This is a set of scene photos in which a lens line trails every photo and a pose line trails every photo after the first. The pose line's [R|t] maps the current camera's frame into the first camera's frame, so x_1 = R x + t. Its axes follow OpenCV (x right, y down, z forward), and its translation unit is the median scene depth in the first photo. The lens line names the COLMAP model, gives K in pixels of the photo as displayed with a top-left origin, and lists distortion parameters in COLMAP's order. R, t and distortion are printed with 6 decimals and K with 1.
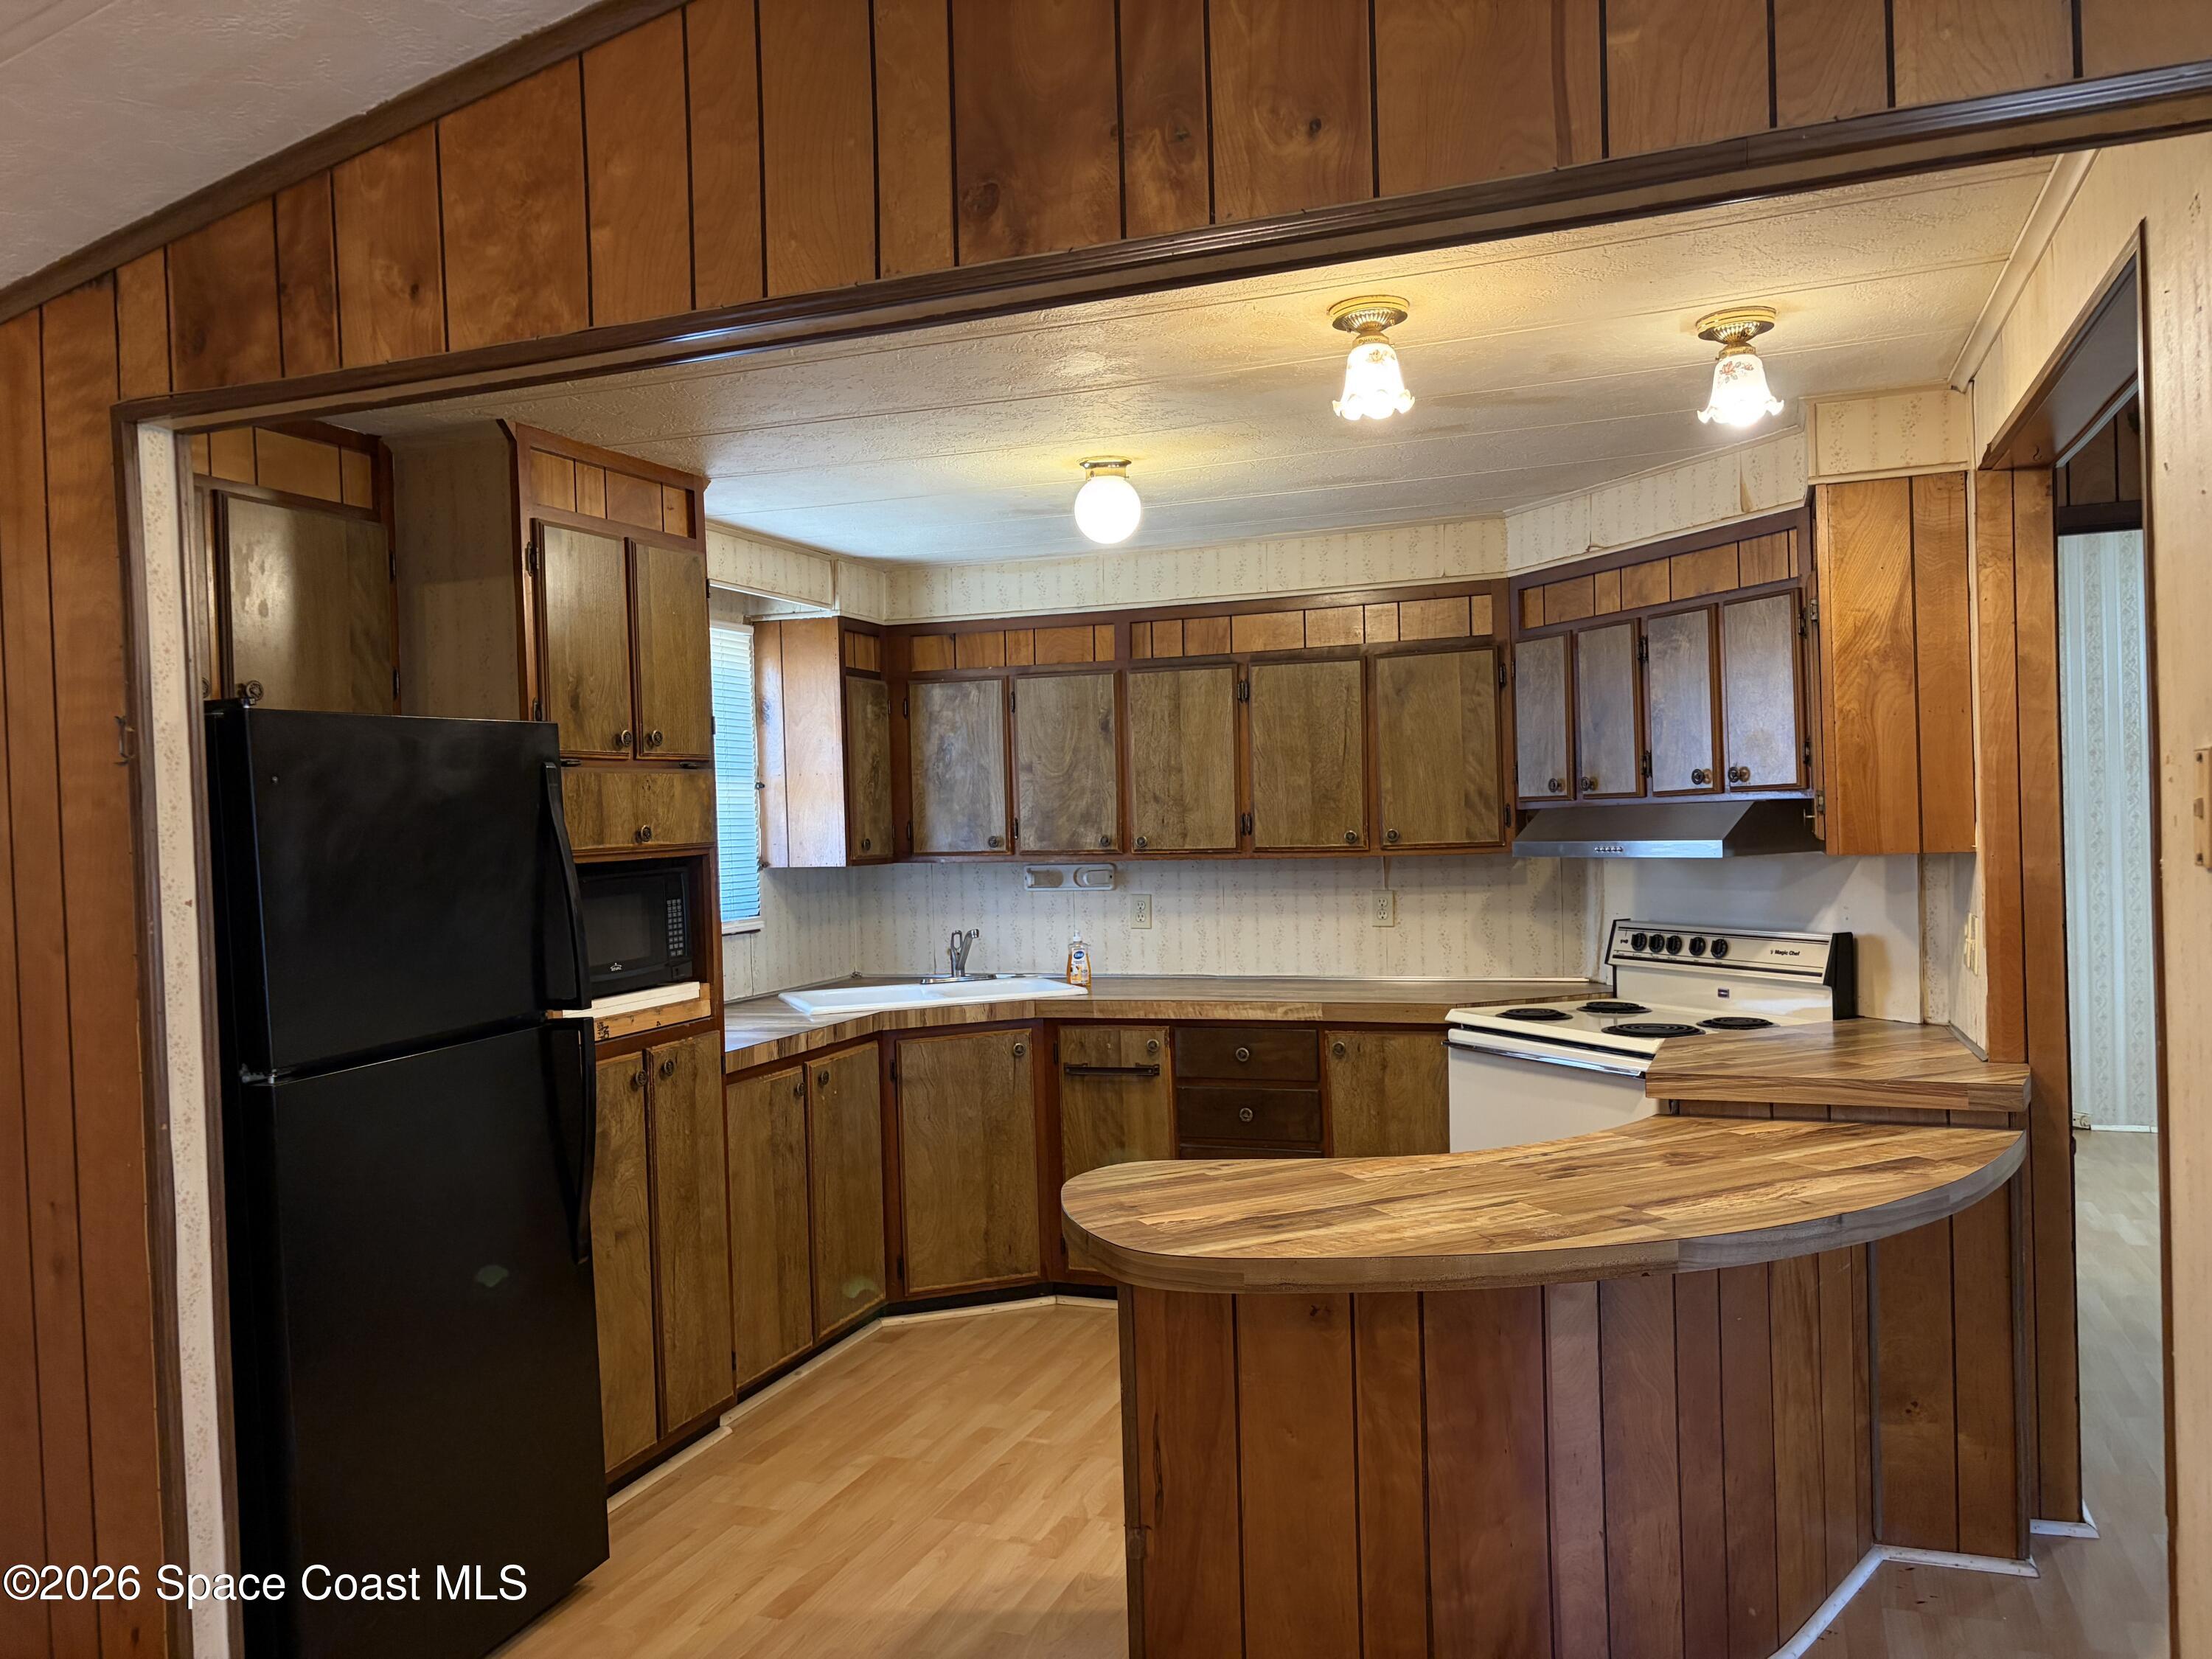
lens RADIAL K [[1663.6, 0, 1106.0], [0, 1663.6, 829.5], [0, 0, 1]] dist [0.051532, -0.071557]
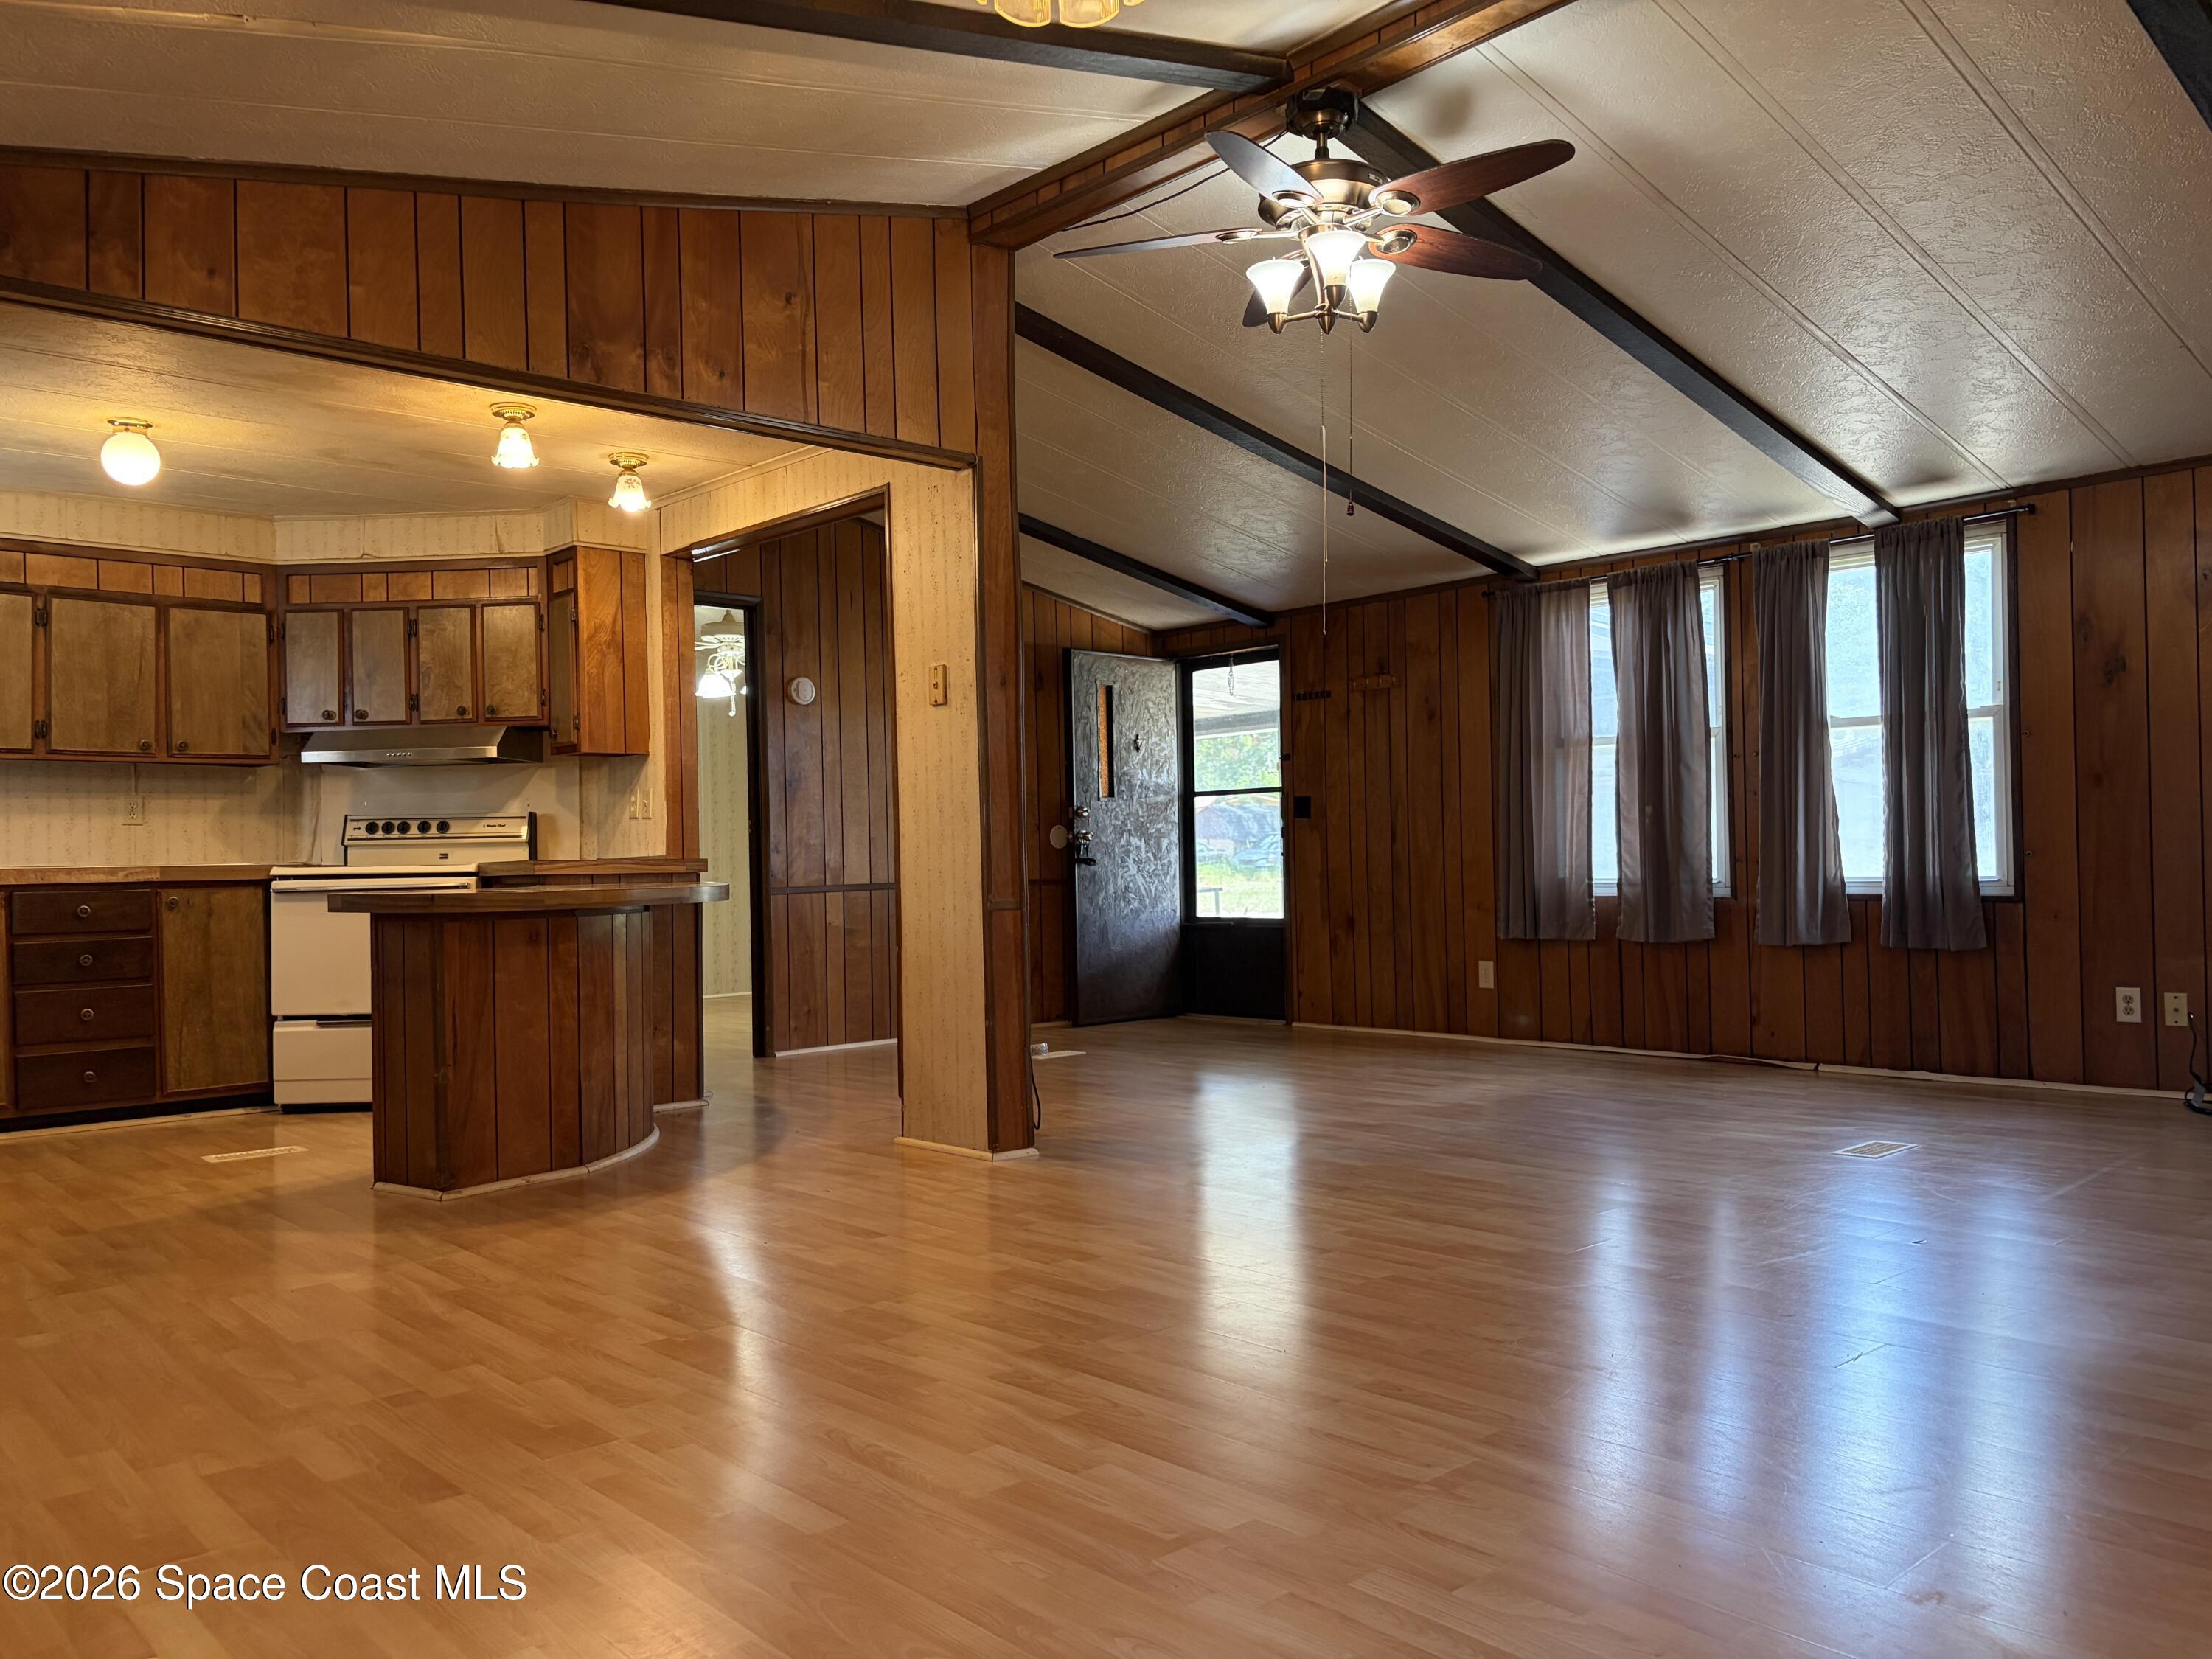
lens RADIAL K [[1675.6, 0, 1106.0], [0, 1675.6, 829.5], [0, 0, 1]] dist [0.013287, -0.001373]
pose [[0.454122, 0.038826, 0.890093, -0.685255], [0.010452, 0.998749, -0.048898, 0.144692], [-0.890878, 0.031509, 0.453148, -0.233037]]
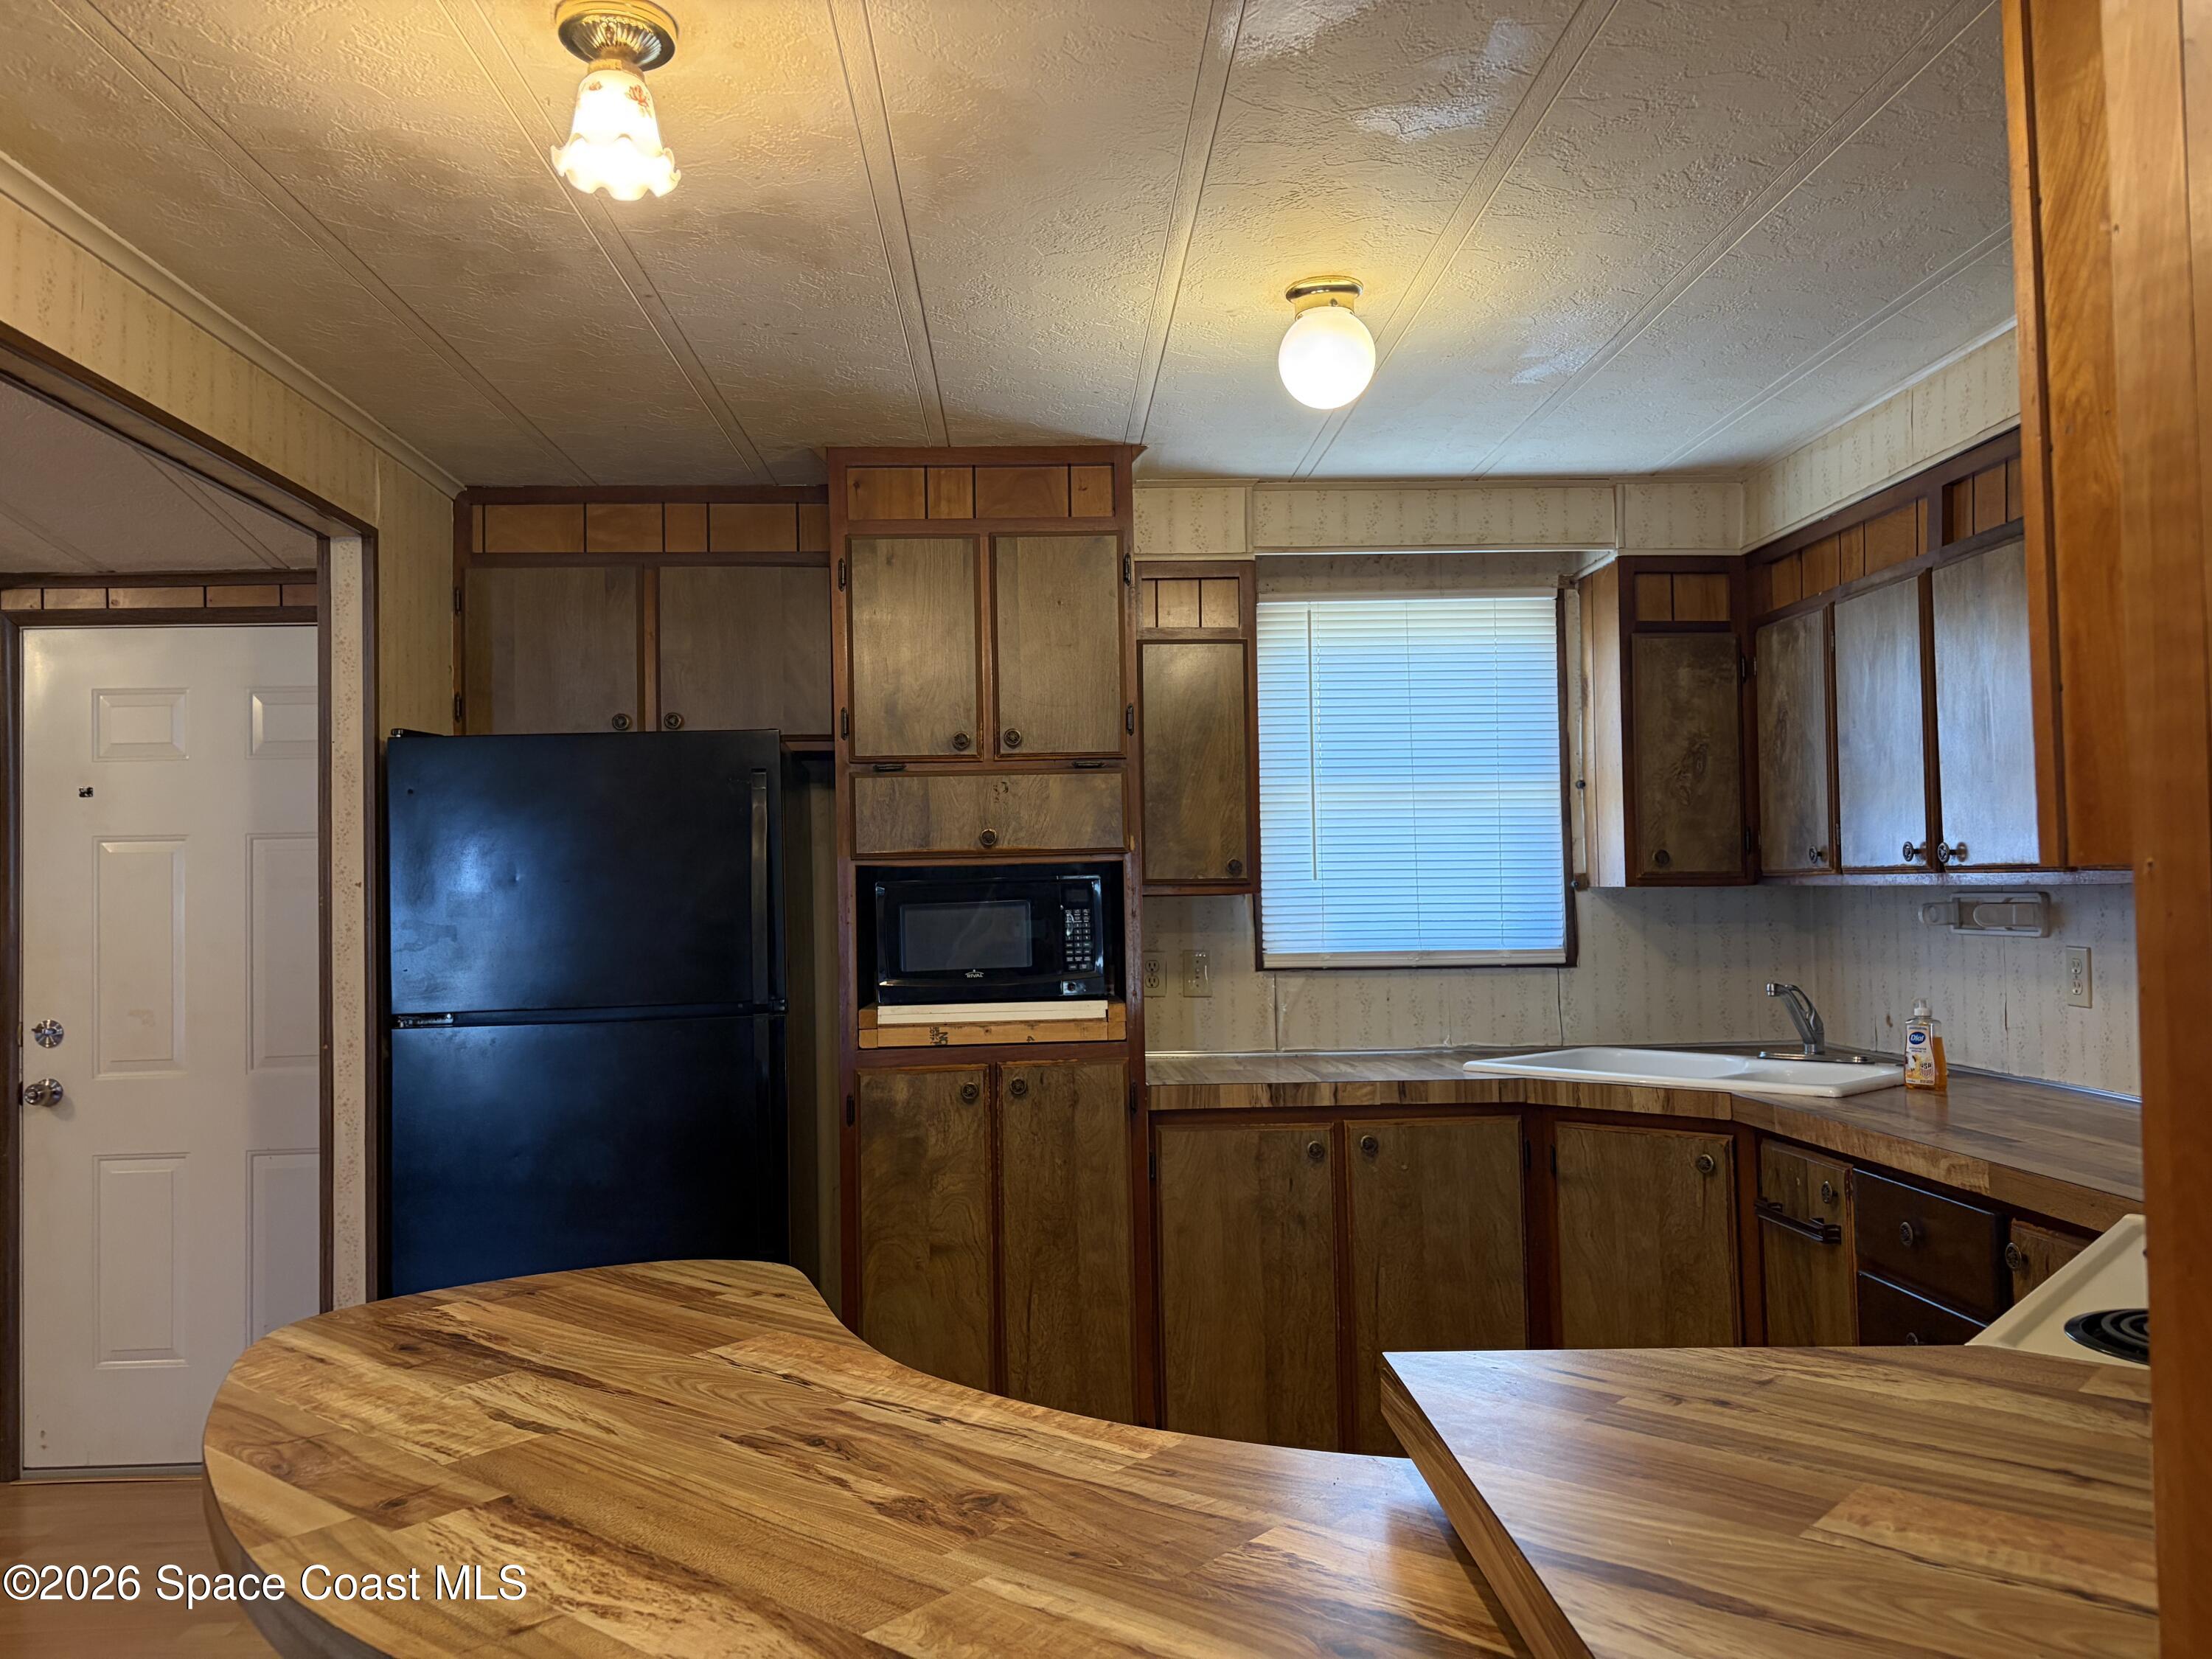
lens RADIAL K [[1663.6, 0, 1106.0], [0, 1663.6, 829.5], [0, 0, 1]] dist [0.051532, -0.071557]
pose [[0.395814, -0.014215, -0.918221, 0.492695], [-0.004610, 0.999837, -0.017465, 0.011842], [0.918319, 0.011146, 0.395684, 0.539088]]
